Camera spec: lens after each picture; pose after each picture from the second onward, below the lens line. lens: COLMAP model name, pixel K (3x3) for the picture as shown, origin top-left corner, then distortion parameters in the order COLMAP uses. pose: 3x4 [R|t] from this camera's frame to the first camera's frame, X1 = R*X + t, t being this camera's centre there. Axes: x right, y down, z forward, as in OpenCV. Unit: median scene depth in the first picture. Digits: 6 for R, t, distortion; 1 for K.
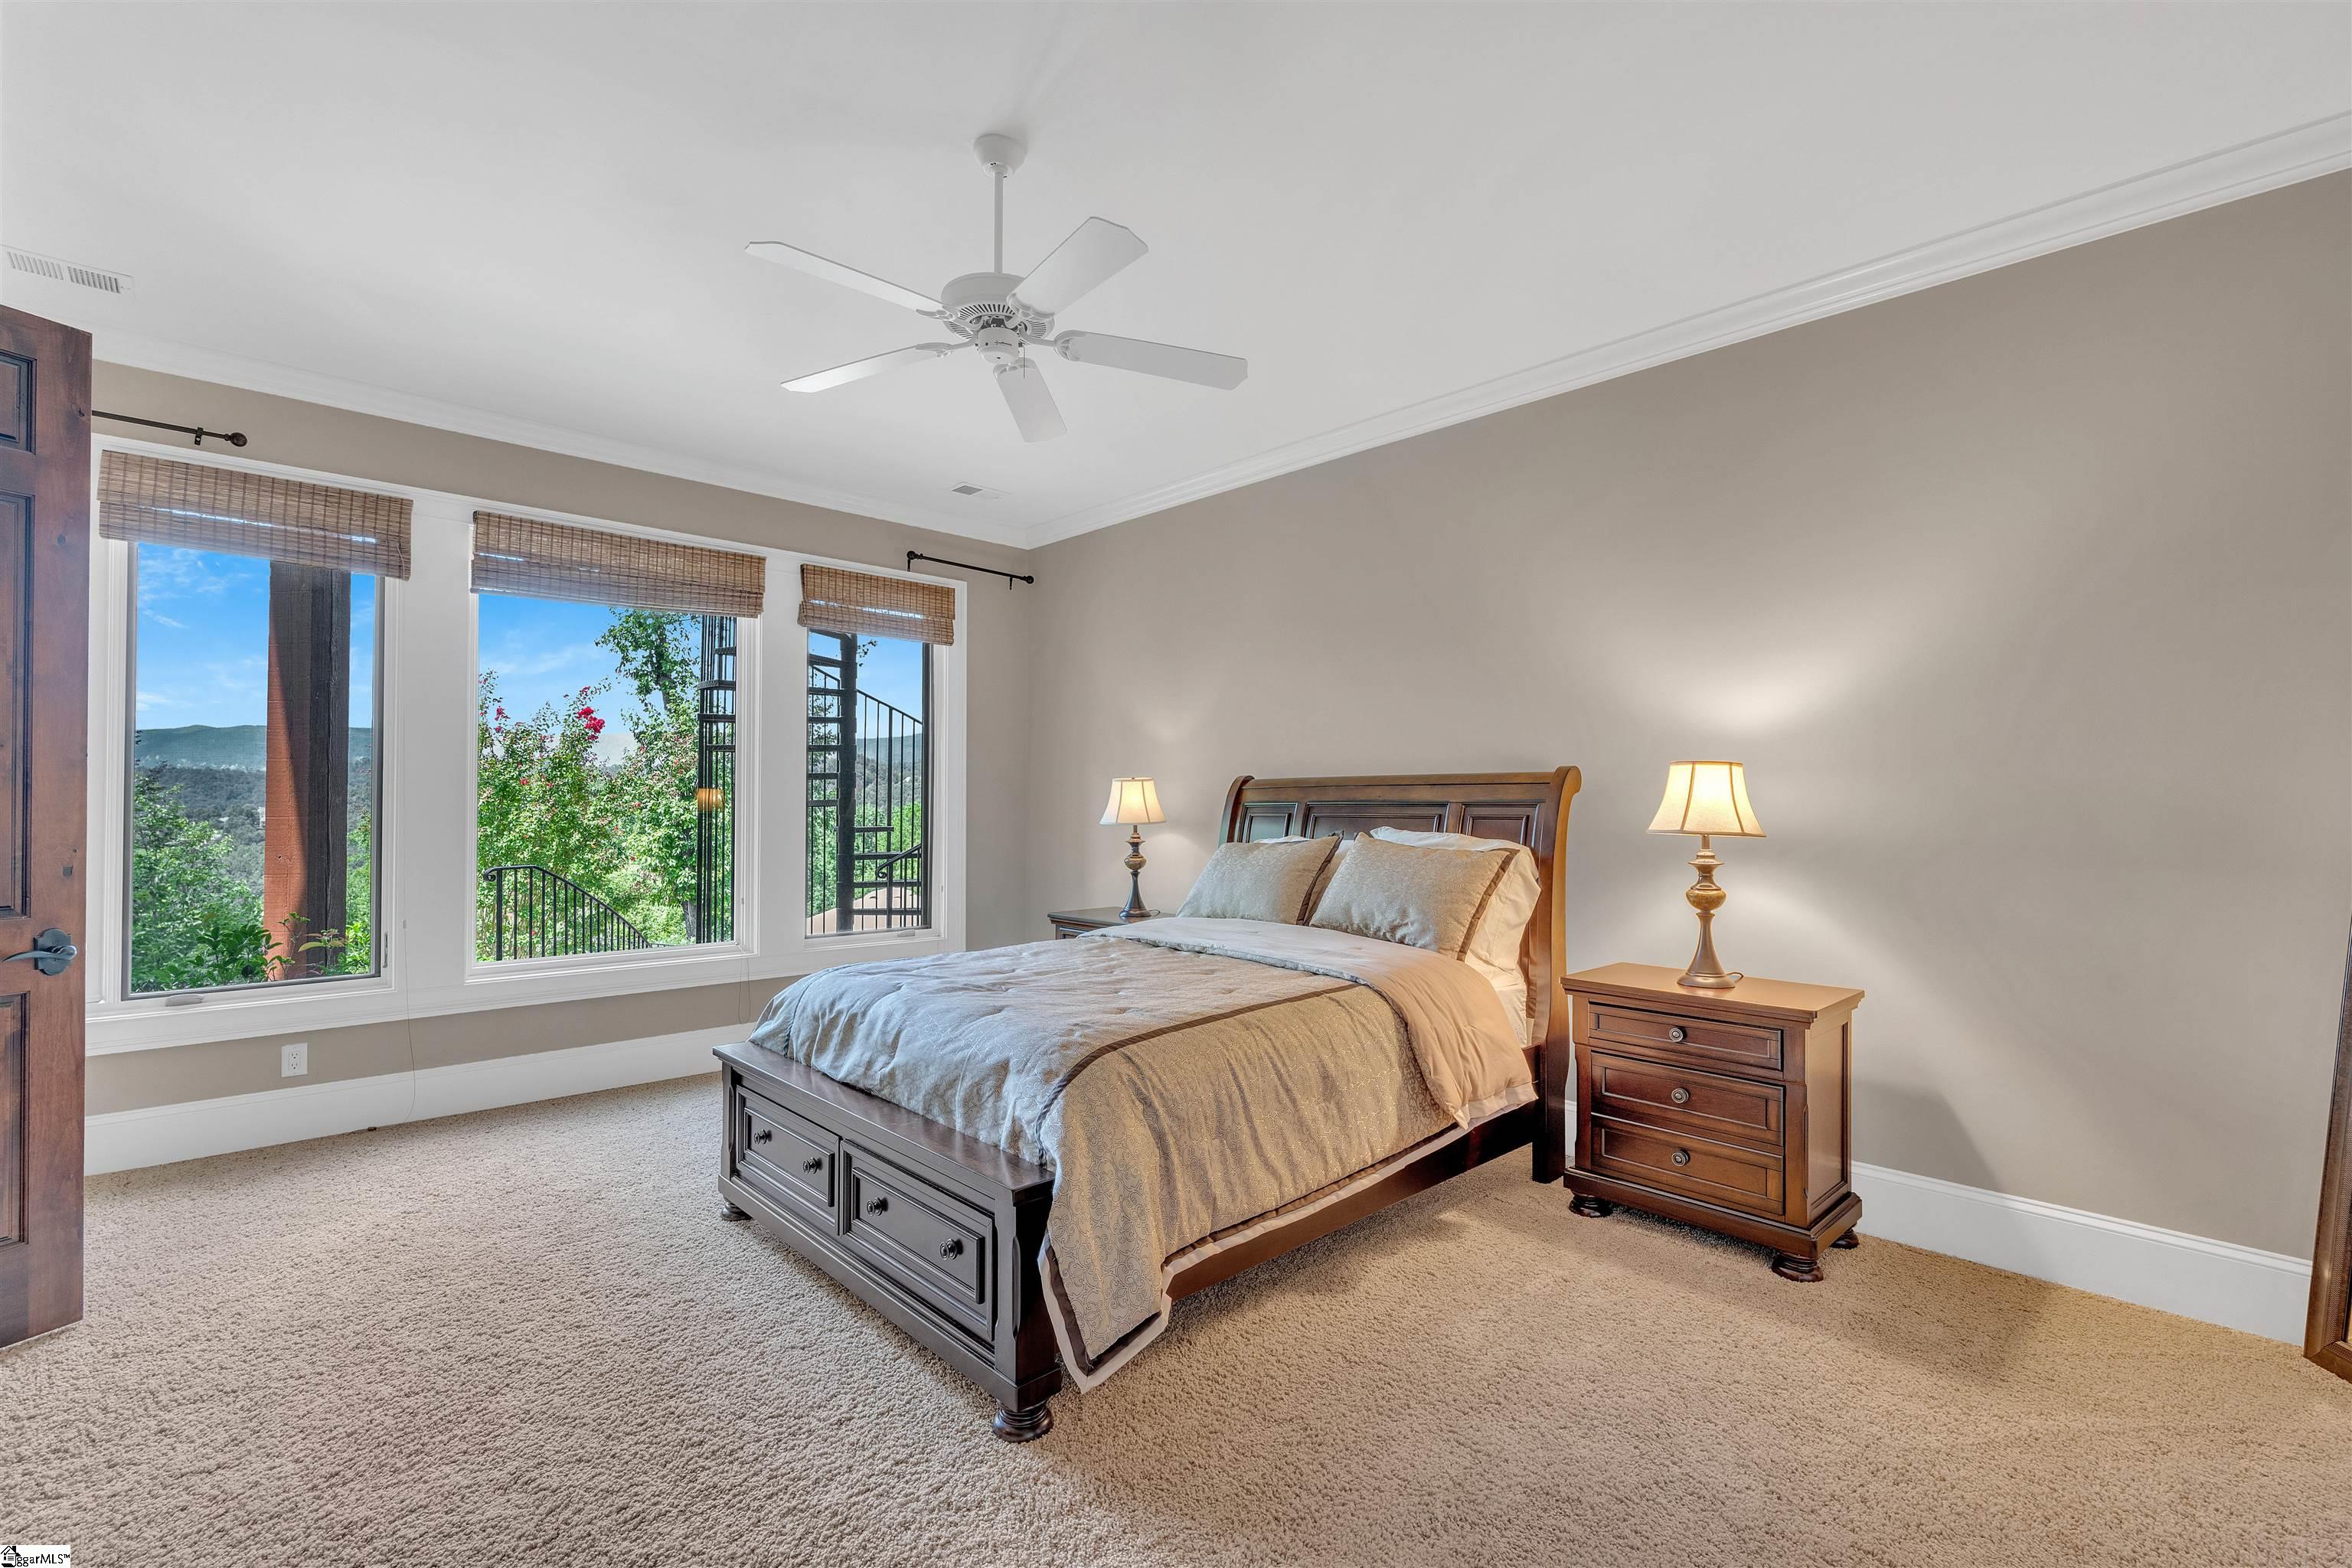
lens RADIAL K [[1024.8, 0, 1176.2], [0, 1024.8, 794.6], [0, 0, 1]] dist [-0.006095, 0.000407]
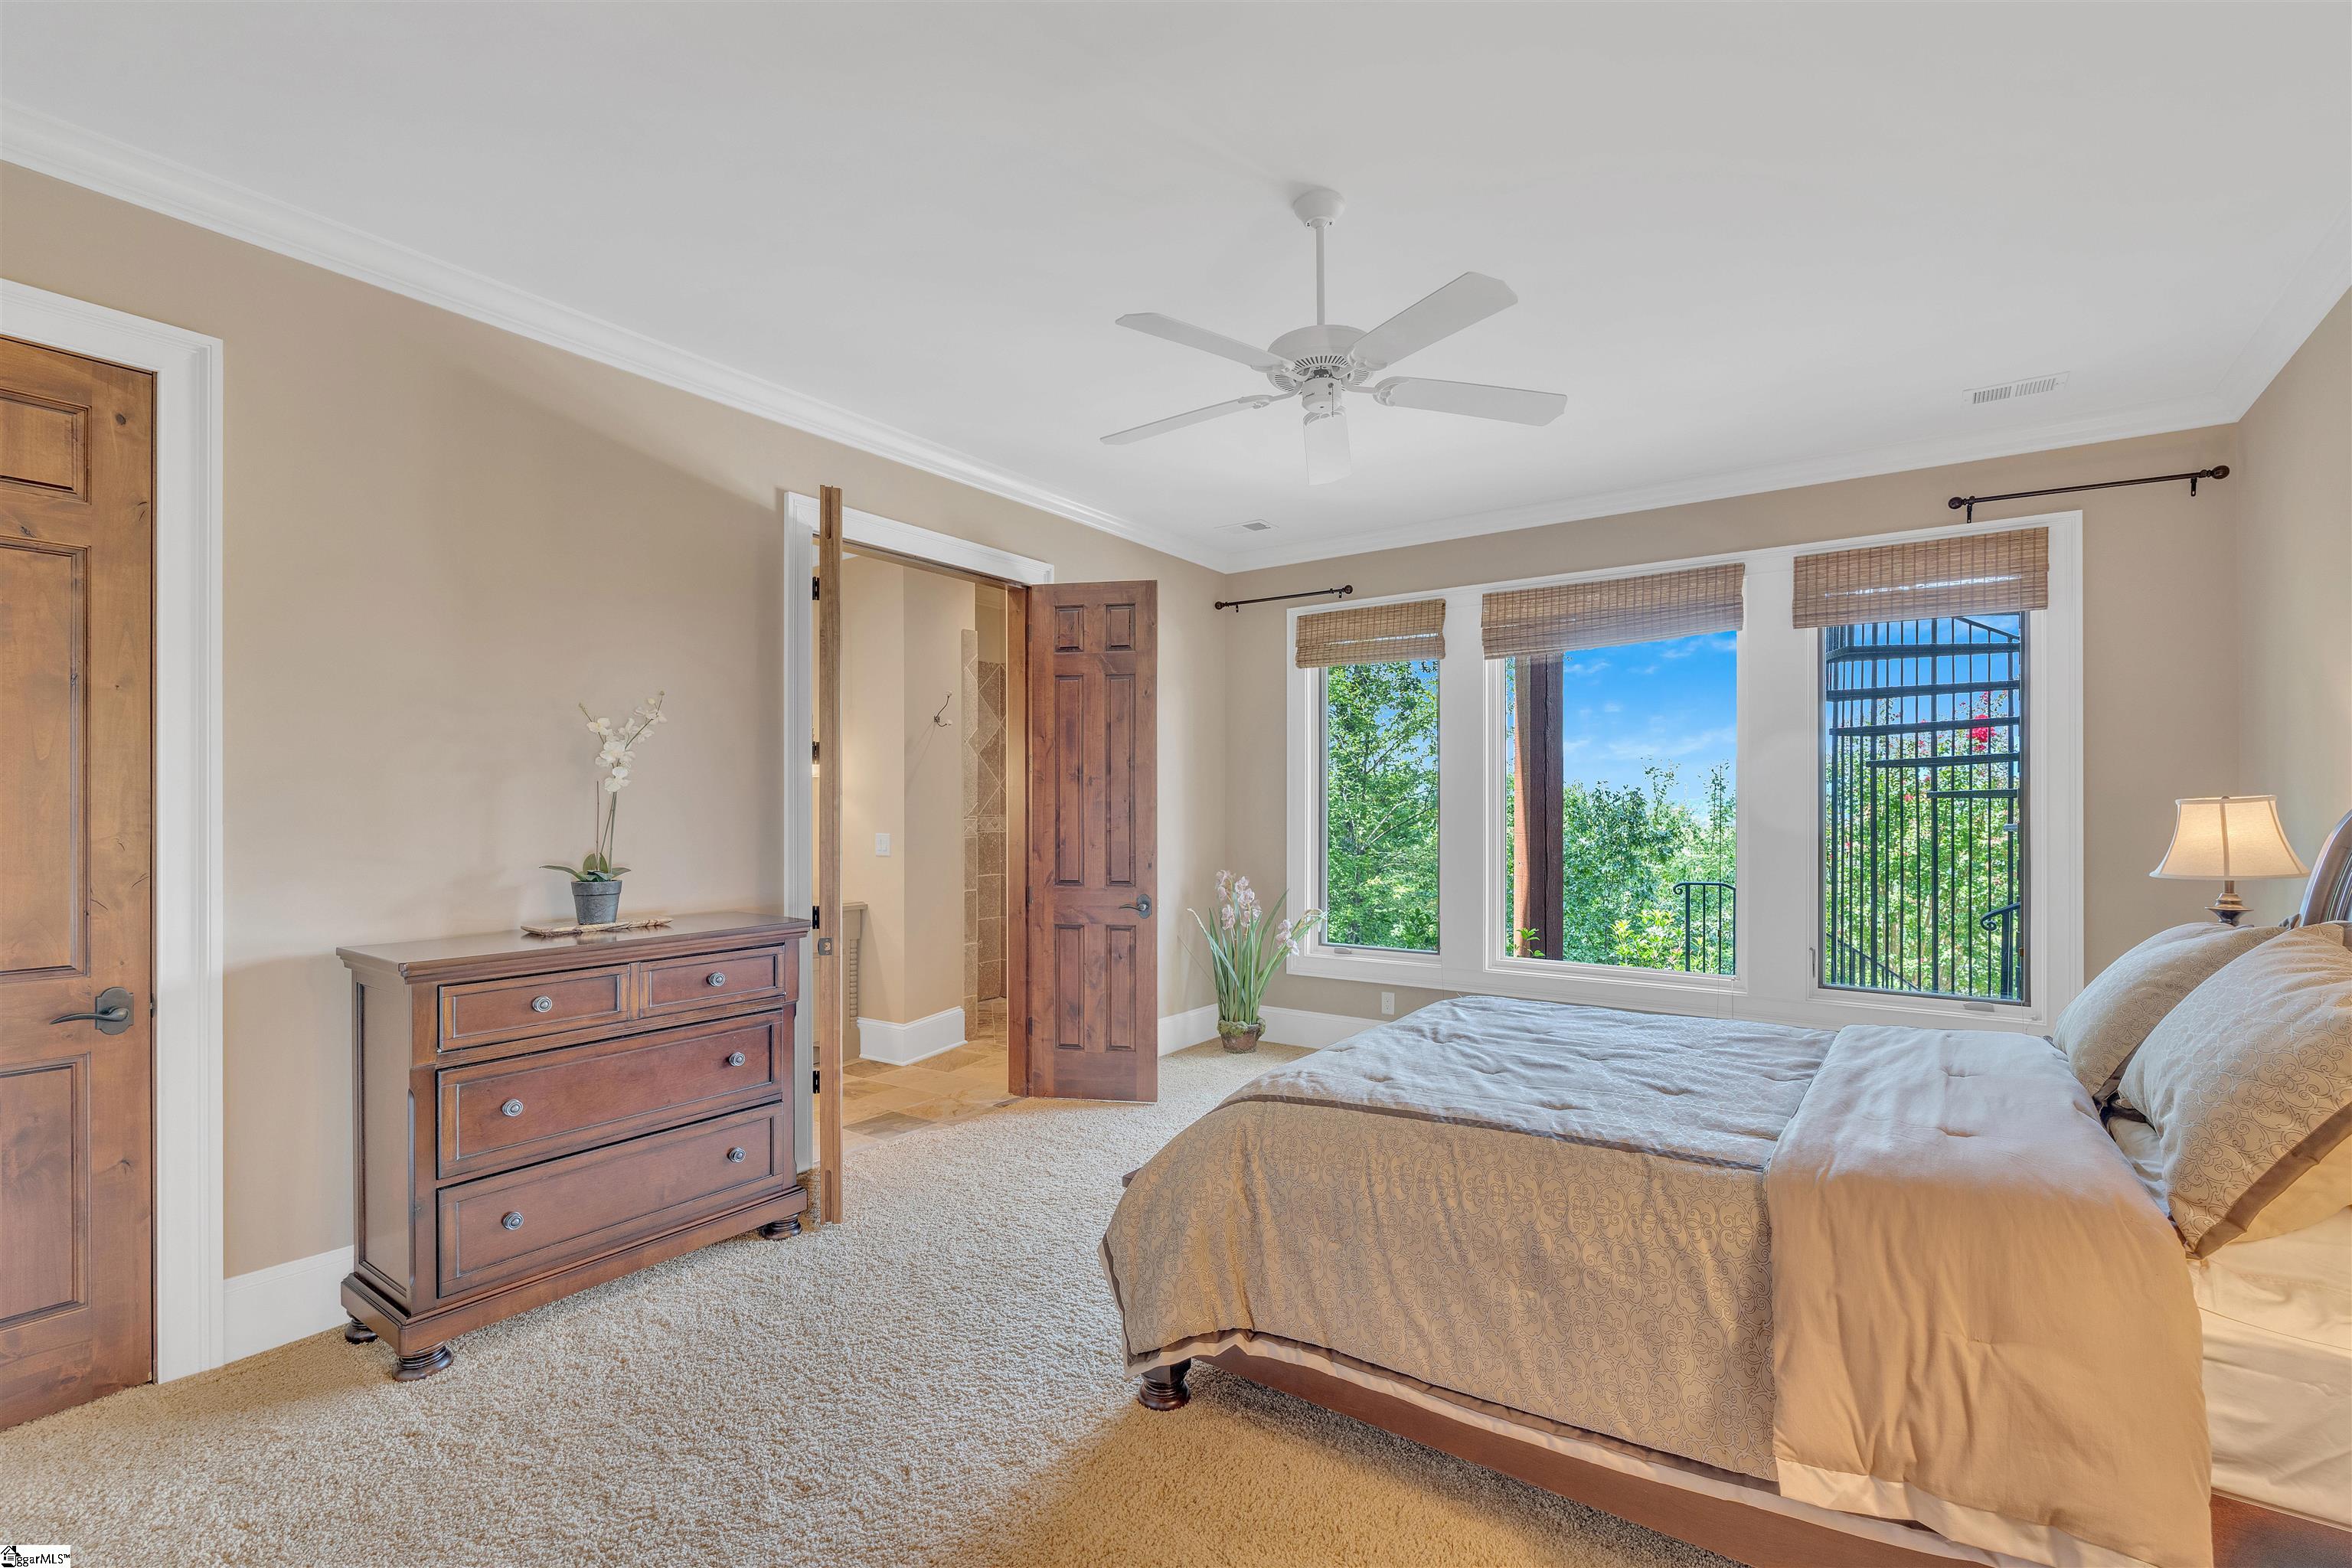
lens RADIAL K [[1024.8, 0, 1176.2], [0, 1024.8, 794.6], [0, 0, 1]] dist [-0.006095, 0.000407]
pose [[0.208457, -0.015947, -0.977901, 0.554546], [0.006180, 0.999869, -0.014988, -0.018753], [0.978012, -0.002919, 0.208528, 0.444722]]
